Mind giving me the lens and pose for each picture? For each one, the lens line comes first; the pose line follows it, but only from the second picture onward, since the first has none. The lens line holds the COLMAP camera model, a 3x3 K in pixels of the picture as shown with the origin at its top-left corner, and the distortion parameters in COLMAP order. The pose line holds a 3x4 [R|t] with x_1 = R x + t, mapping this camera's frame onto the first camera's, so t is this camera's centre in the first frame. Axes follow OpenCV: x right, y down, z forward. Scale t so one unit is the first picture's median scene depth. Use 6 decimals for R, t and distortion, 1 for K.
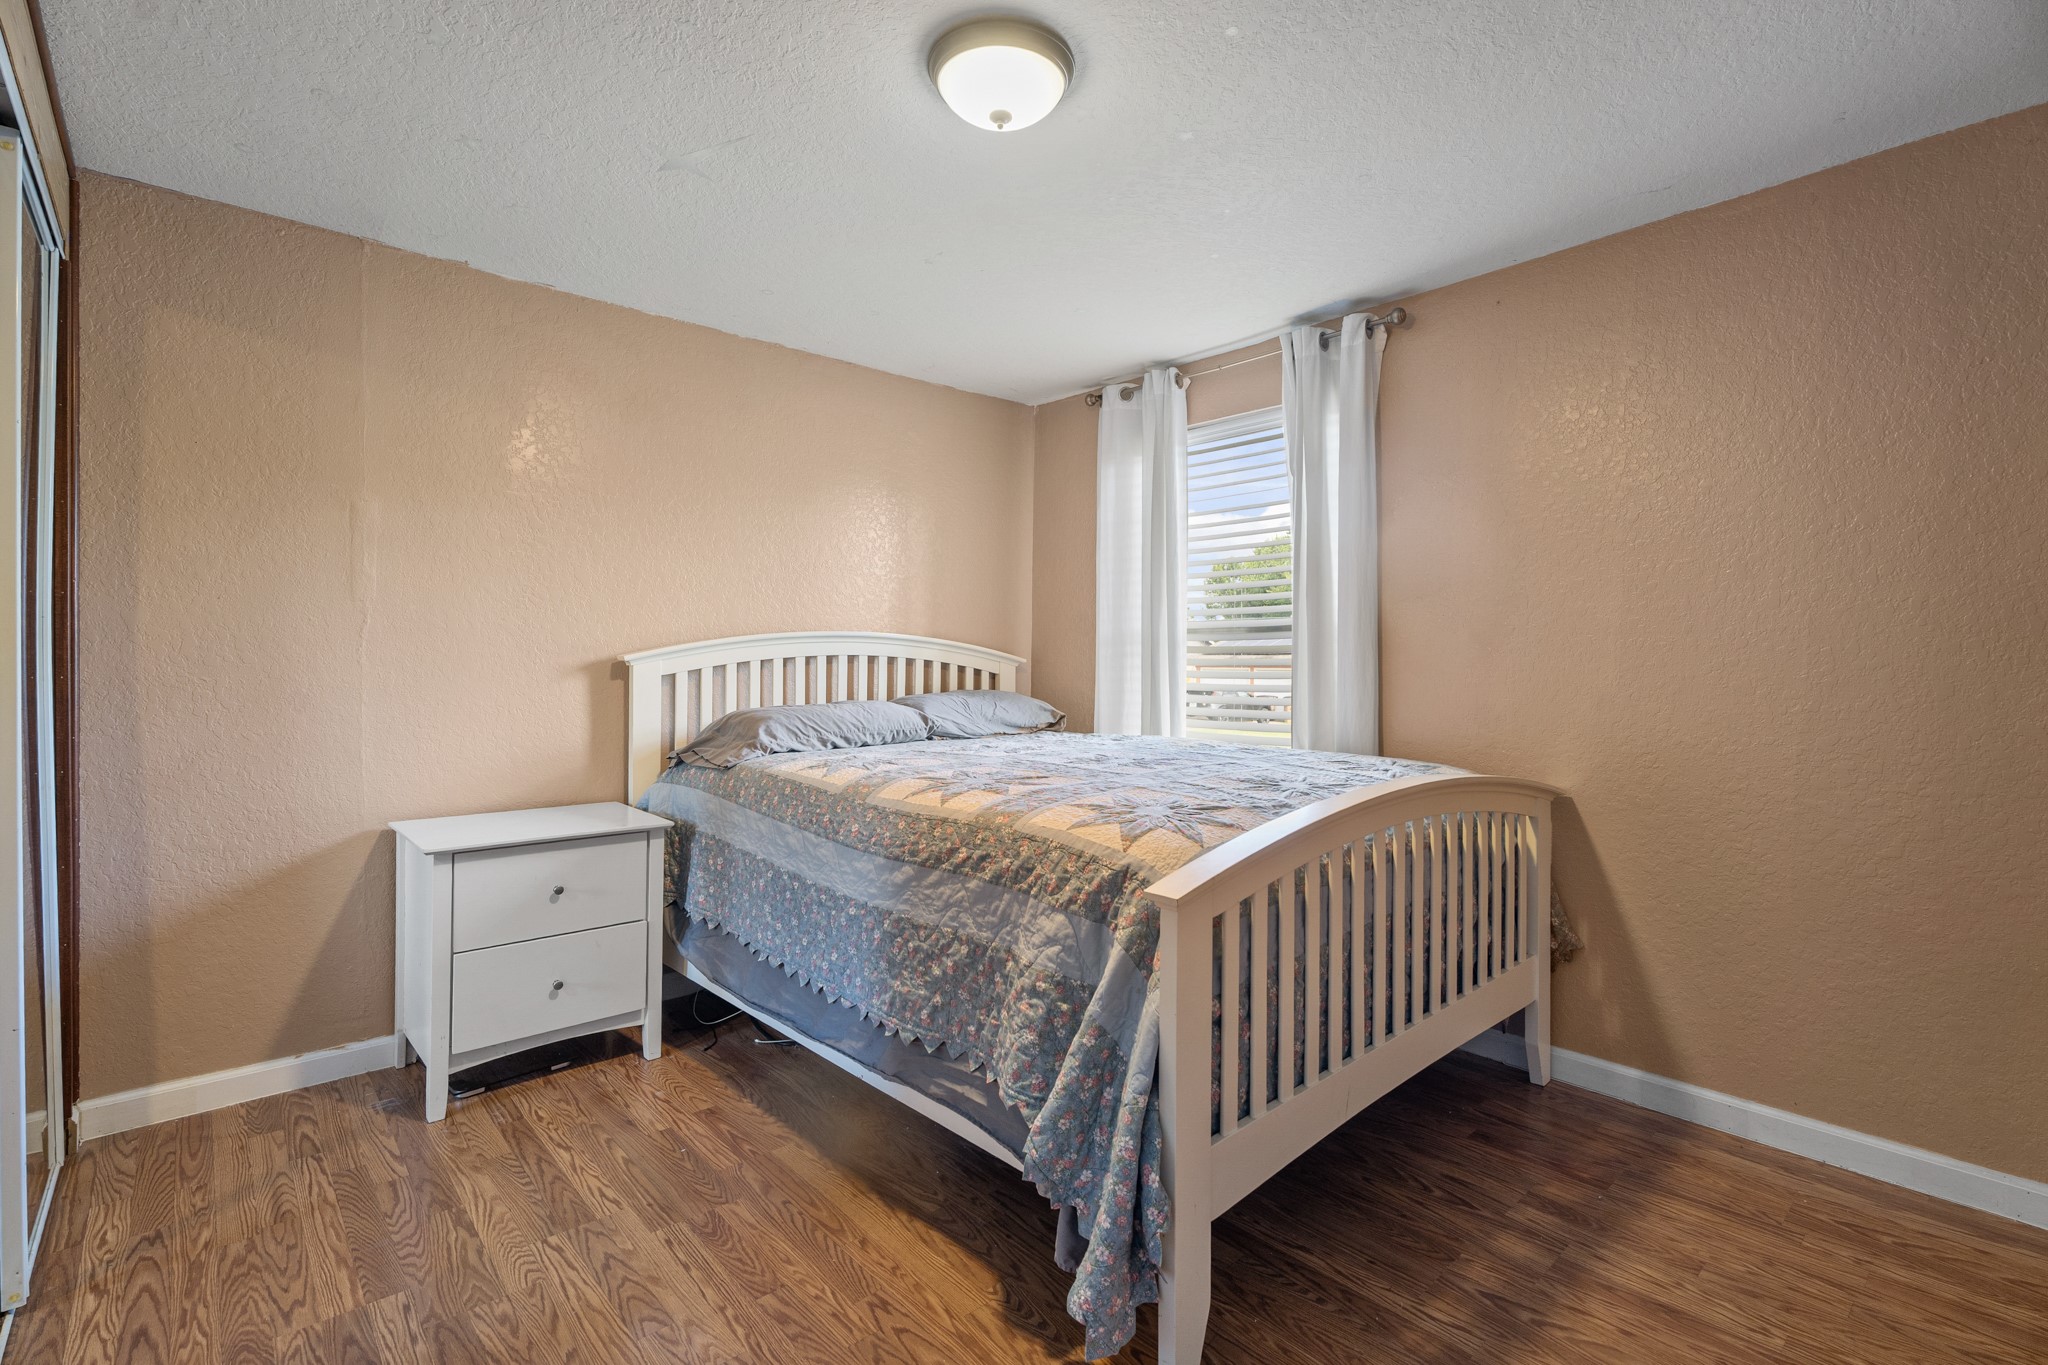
lens RADIAL K [[921.2, 0, 1024.0], [0, 921.2, 684.9], [0, 0, 1]] dist [-0.000548, -0.000003]
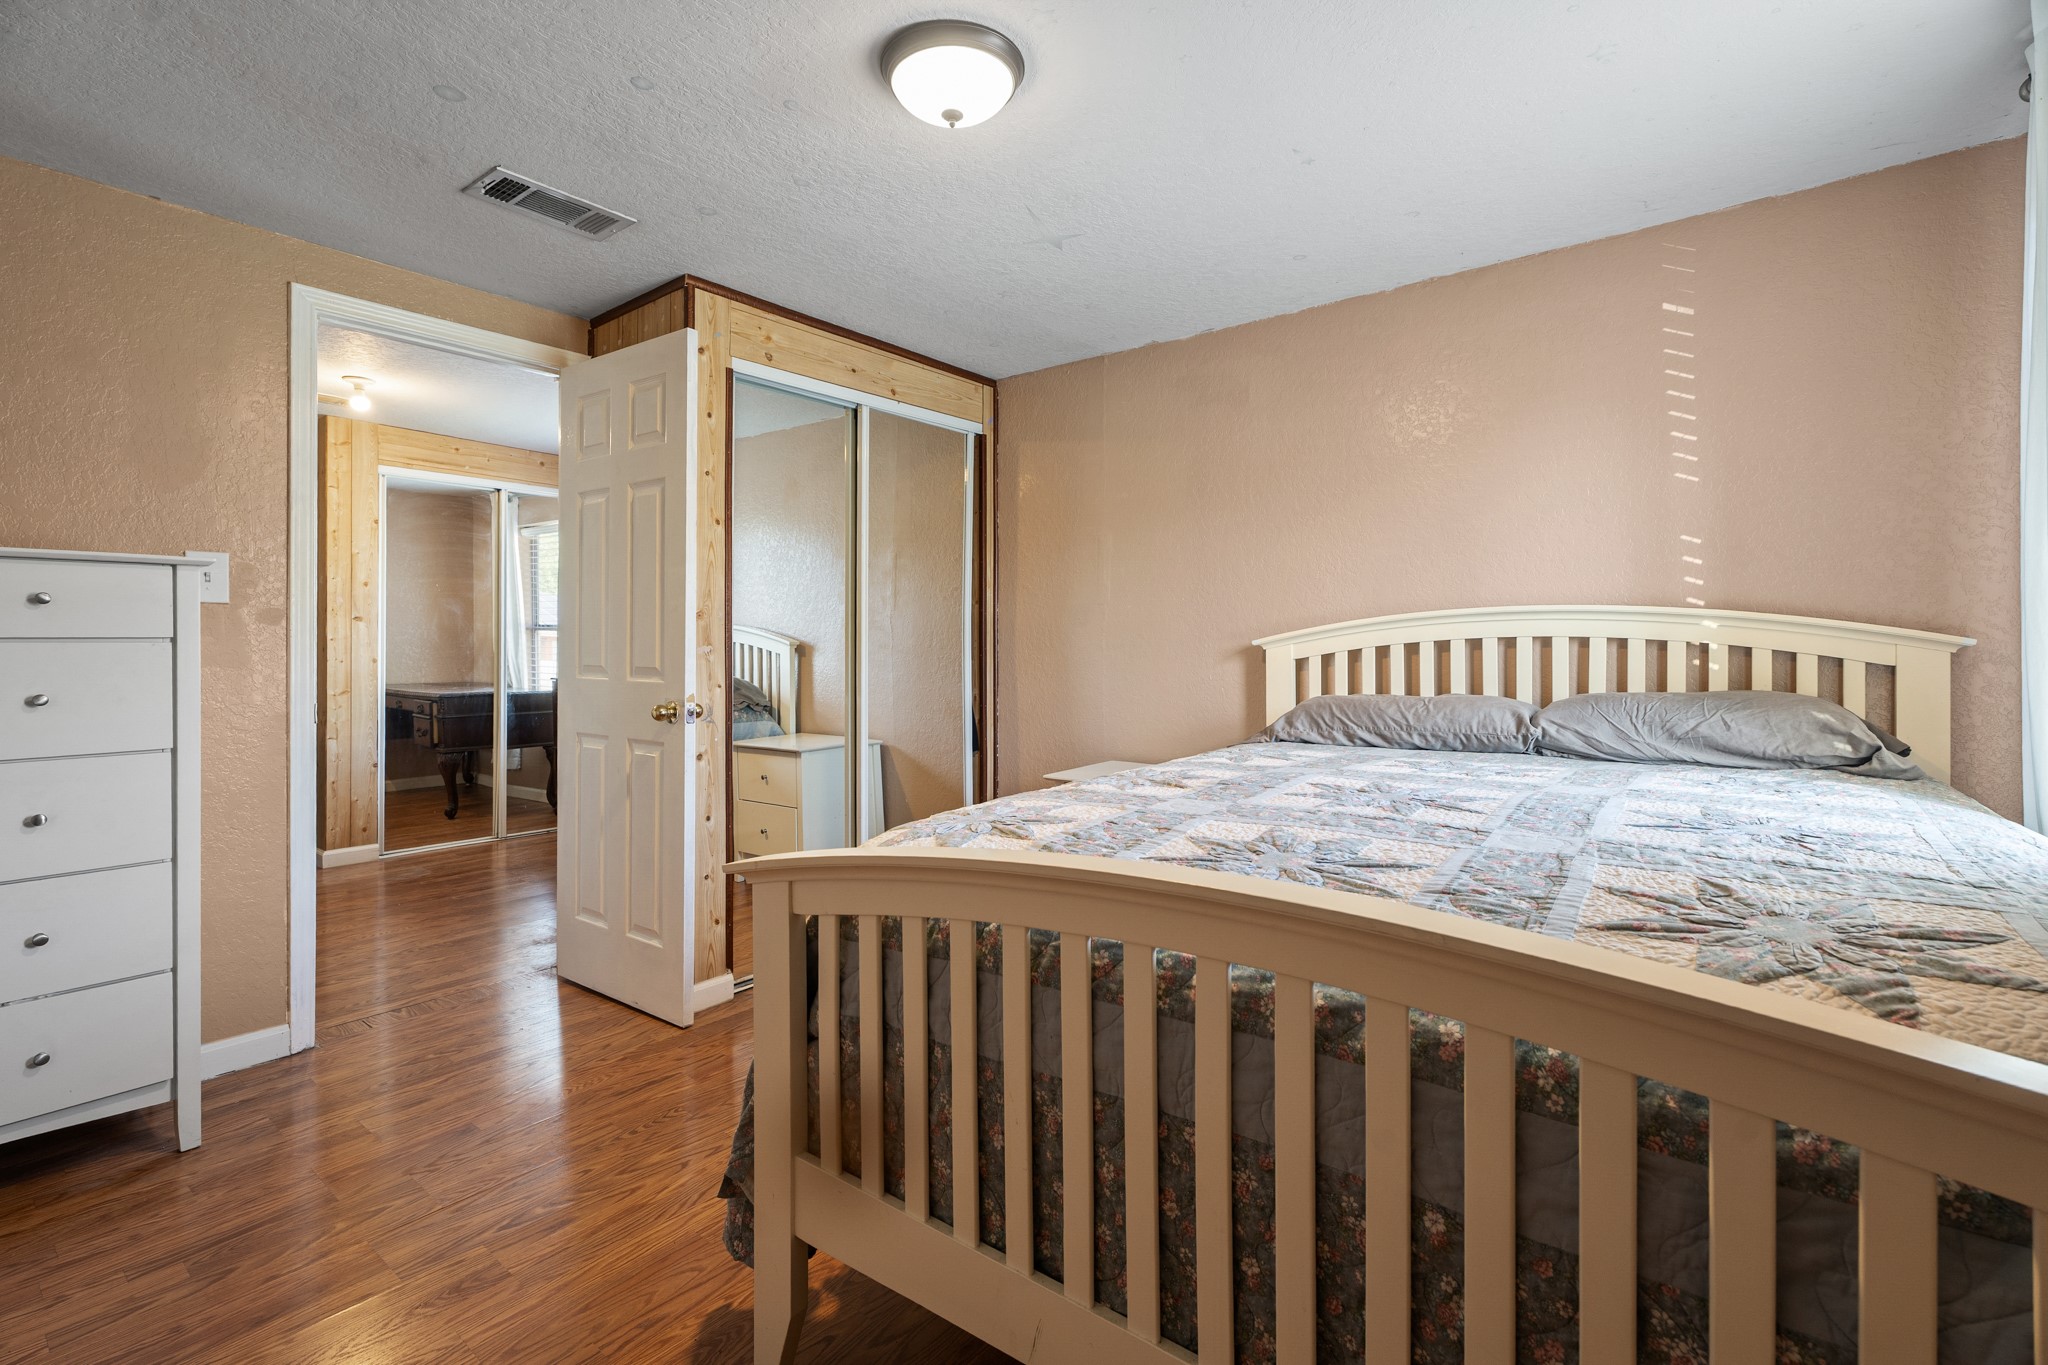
lens RADIAL K [[922.6, 0, 1011.7], [0, 922.6, 649.1], [0, 0, 1]] dist [0.003129, 0.000646]
pose [[0.167500, -0.001971, -0.985870, 0.582953], [-0.025004, 0.999668, -0.006246, -0.007816], [0.985555, 0.025697, 0.167395, 0.529315]]
